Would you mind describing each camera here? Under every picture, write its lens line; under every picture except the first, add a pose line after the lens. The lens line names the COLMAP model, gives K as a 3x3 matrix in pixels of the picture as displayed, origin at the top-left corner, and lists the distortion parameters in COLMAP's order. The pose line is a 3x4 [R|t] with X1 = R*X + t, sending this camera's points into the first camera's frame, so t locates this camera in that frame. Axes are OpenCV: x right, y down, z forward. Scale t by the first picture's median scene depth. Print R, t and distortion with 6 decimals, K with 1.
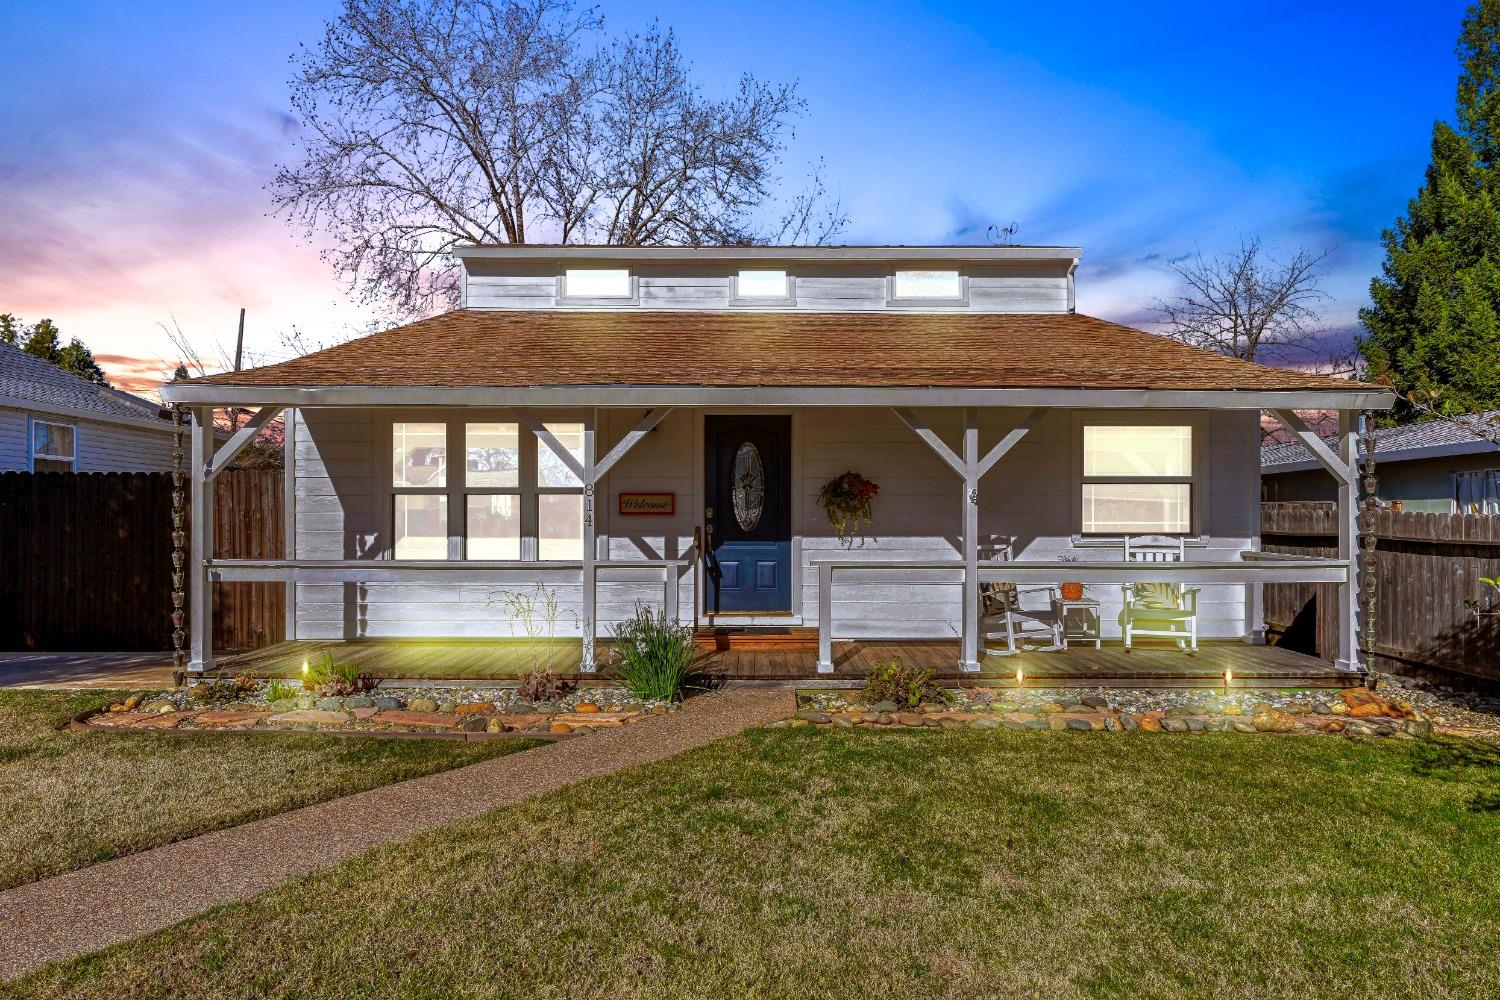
lens RADIAL K [[823.2, 0, 745.0], [0, 823.2, 529.1], [0, 0, 1]] dist [-0.005529, 0.000606]
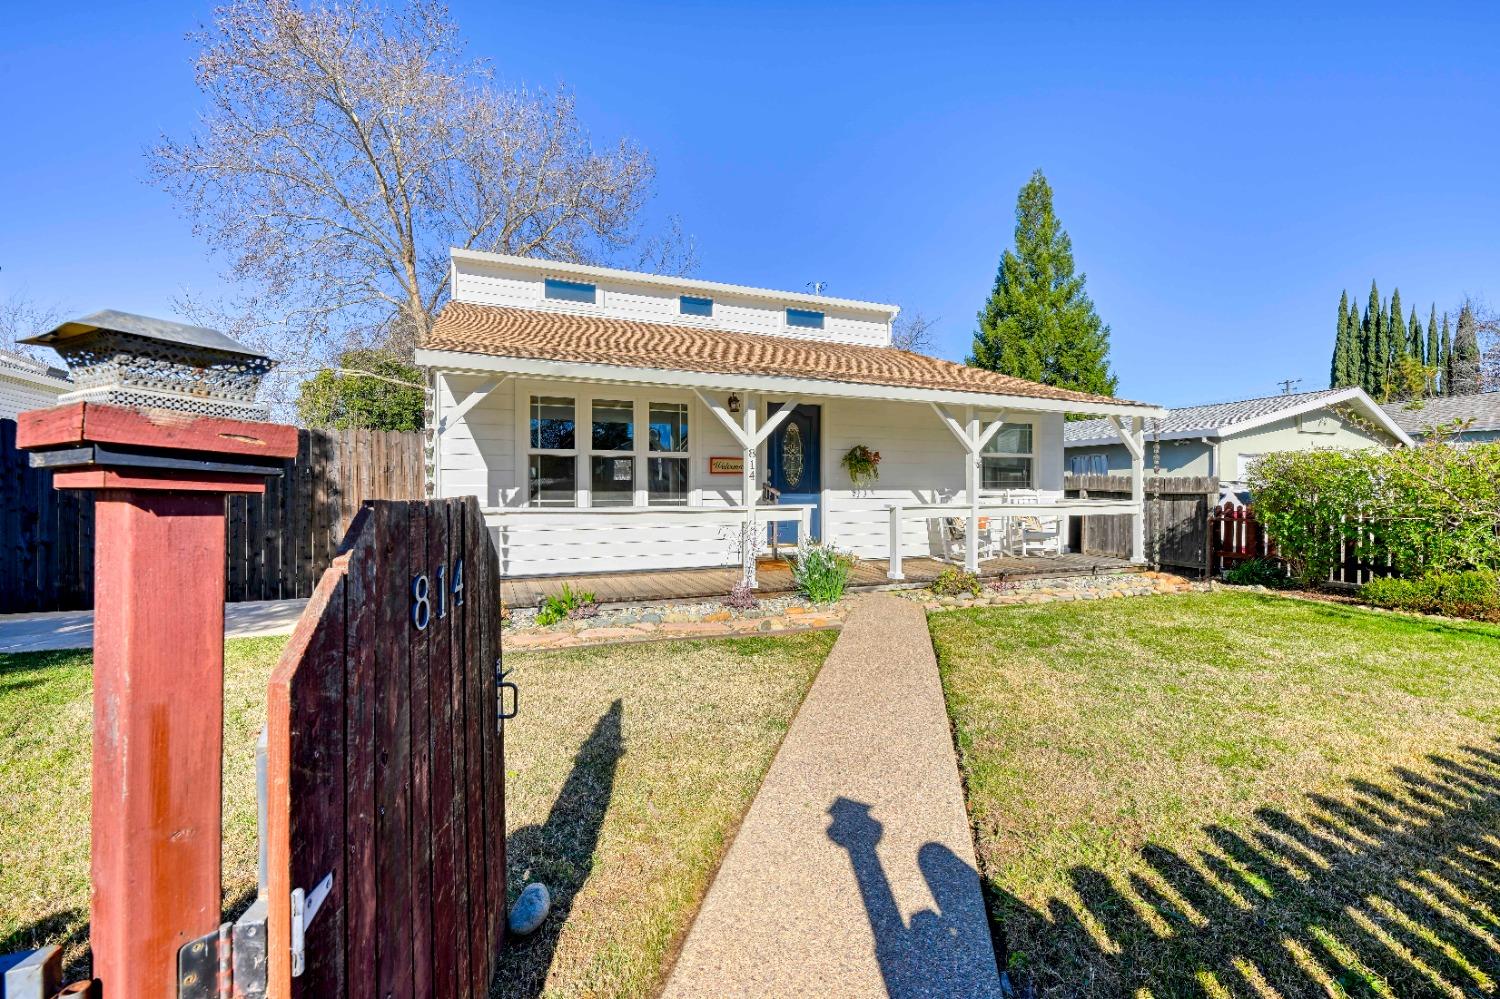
lens RADIAL K [[616.0, 0, 737.8], [0, 616.0, 494.5], [0, 0, 1]] dist [-0.012893, -0.000310]
pose [[0.930694, -0.002698, 0.365788, -0.479140], [0.001829, 0.999995, 0.002722, 0.014558], [-0.365793, -0.001864, 0.930694, 0.053588]]
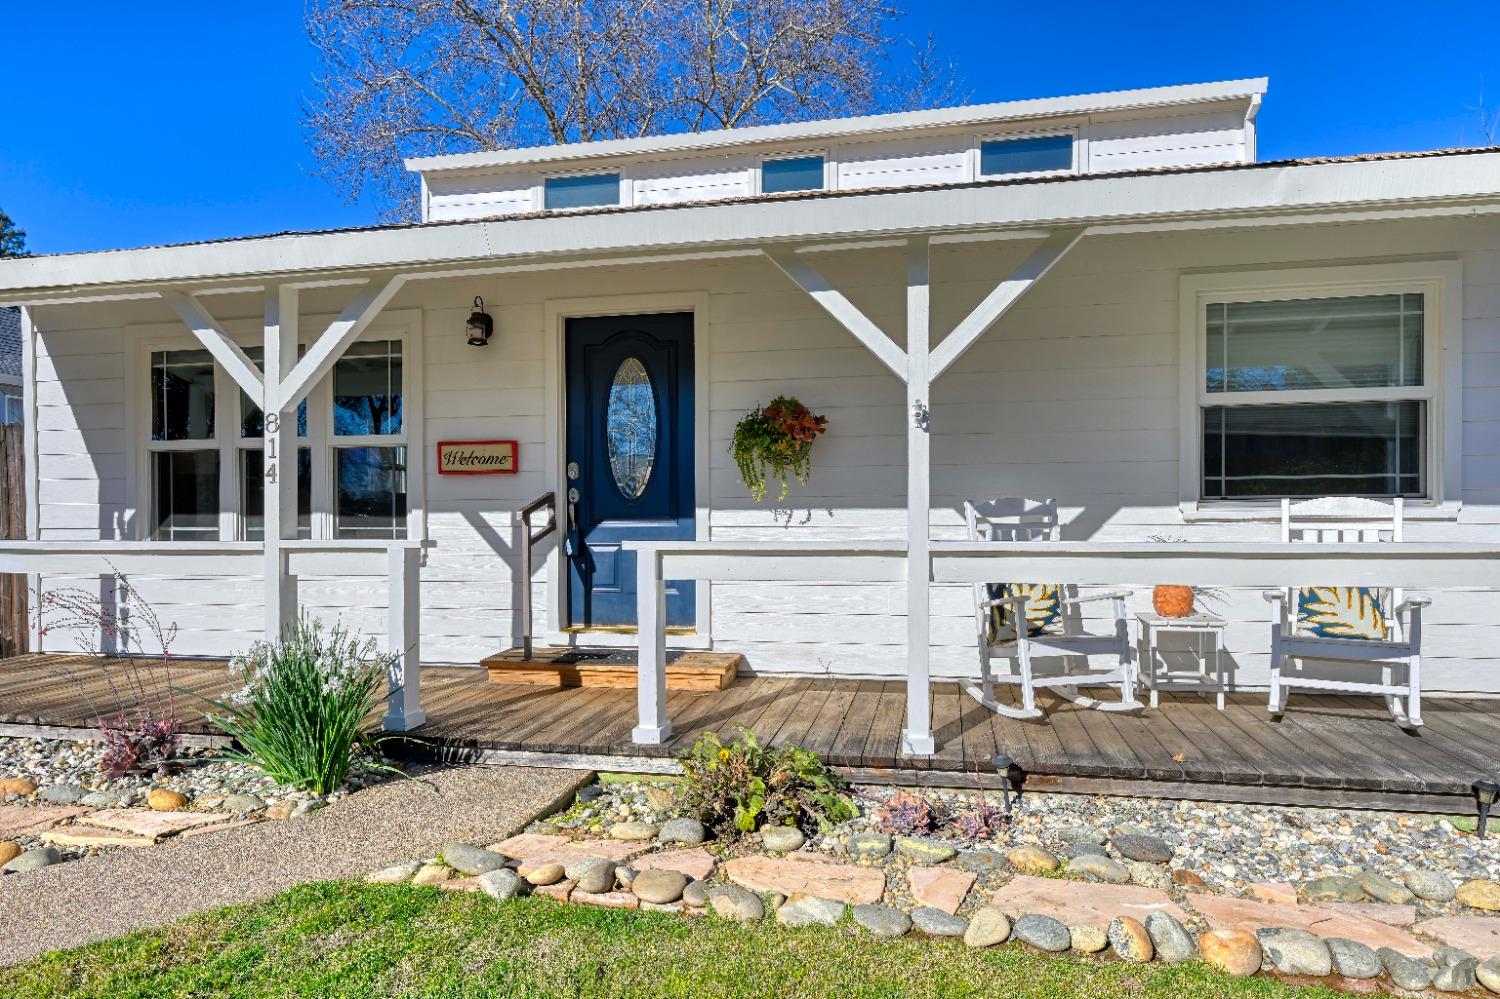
lens RADIAL K [[887.8, 0, 749.9], [0, 887.8, 528.7], [0, 0, 1]] dist [0.006287, -0.002964]
pose [[0.980827, -0.002876, -0.194857, 0.229890], [0.003932, 0.999980, 0.005034, 0.022935], [0.194839, -0.005704, 0.980819, 0.353027]]
